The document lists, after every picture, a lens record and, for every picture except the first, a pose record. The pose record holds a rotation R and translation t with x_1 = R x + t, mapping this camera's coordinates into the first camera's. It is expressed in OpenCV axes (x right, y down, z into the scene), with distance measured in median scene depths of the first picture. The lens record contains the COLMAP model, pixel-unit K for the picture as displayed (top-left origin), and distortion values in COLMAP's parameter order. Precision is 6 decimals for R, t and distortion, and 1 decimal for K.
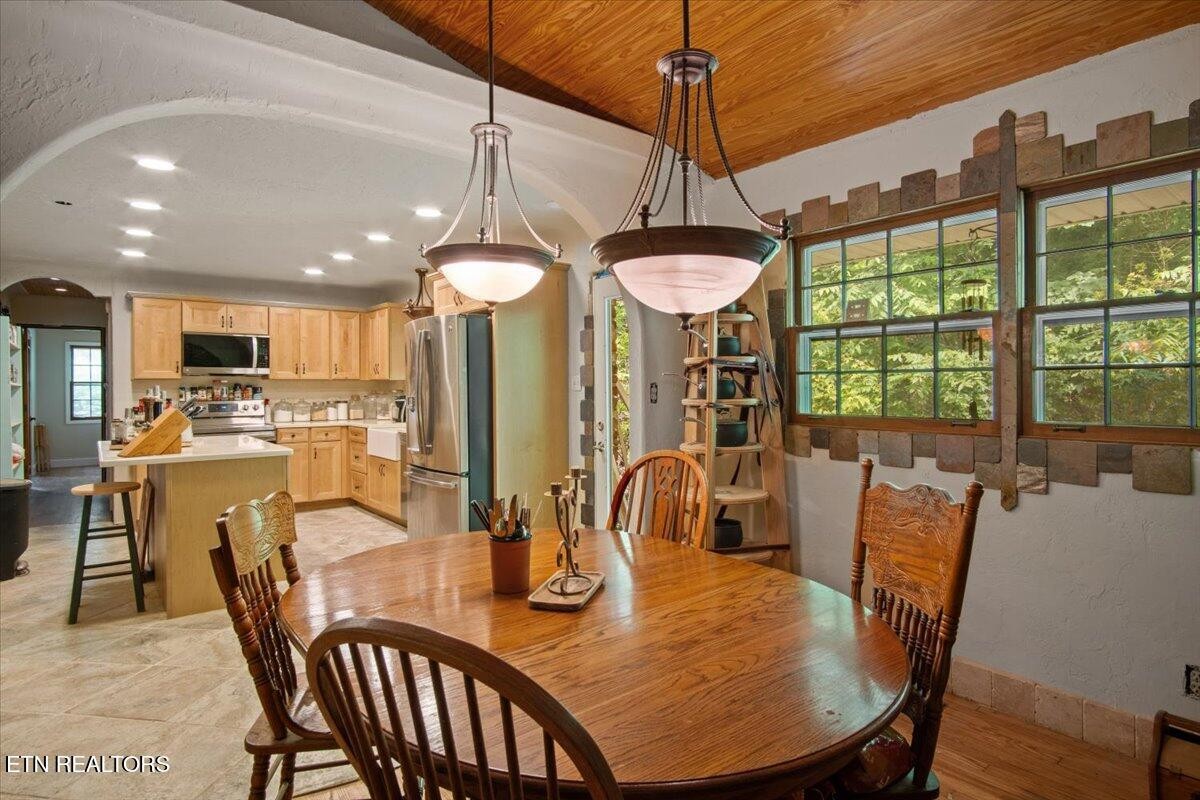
lens RADIAL K [[650.7, 0, 607.4], [0, 650.7, 387.3], [0, 0, 1]] dist [-0.003141, -0.002974]
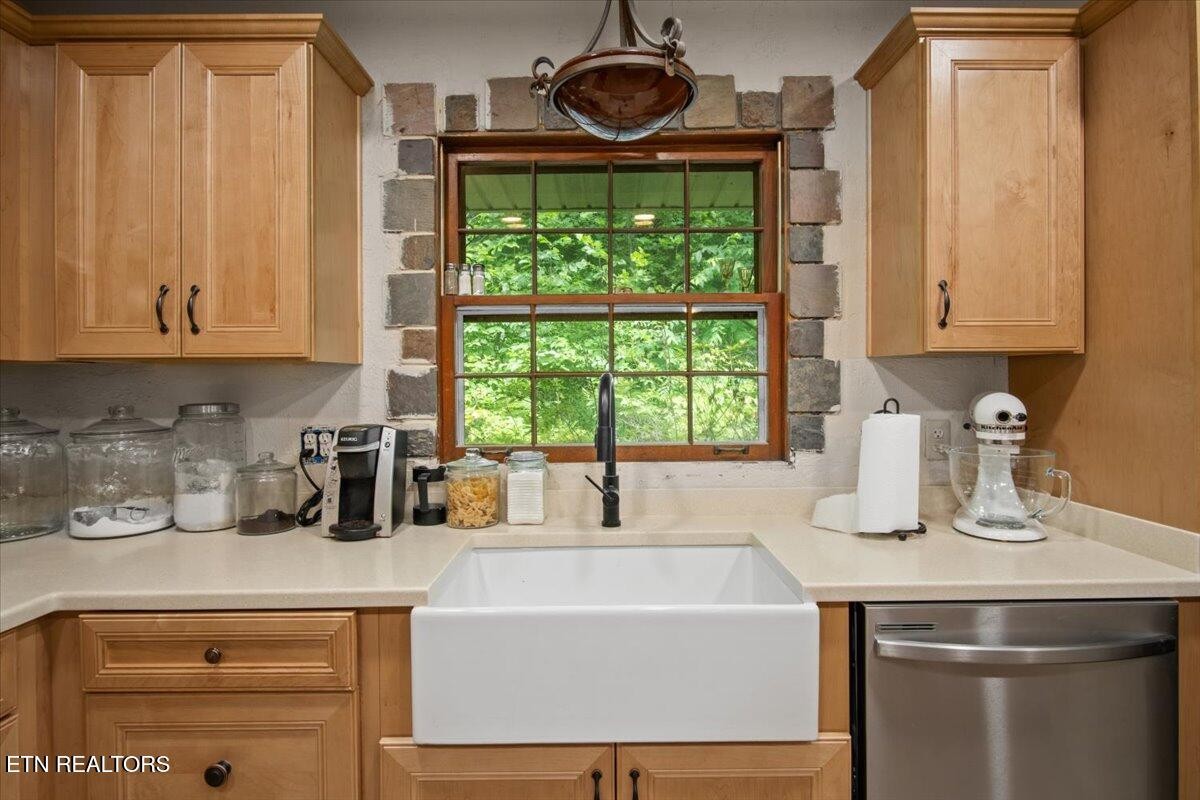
lens RADIAL K [[650.7, 0, 608.3], [0, 650.7, 380.5], [0, 0, 1]] dist [-0.003141, -0.002974]
pose [[0.618156, -0.001128, 0.786055, -0.461692], [0.004634, 0.999987, -0.002209, -0.003679], [-0.786042, 0.005008, 0.618153, 0.797929]]
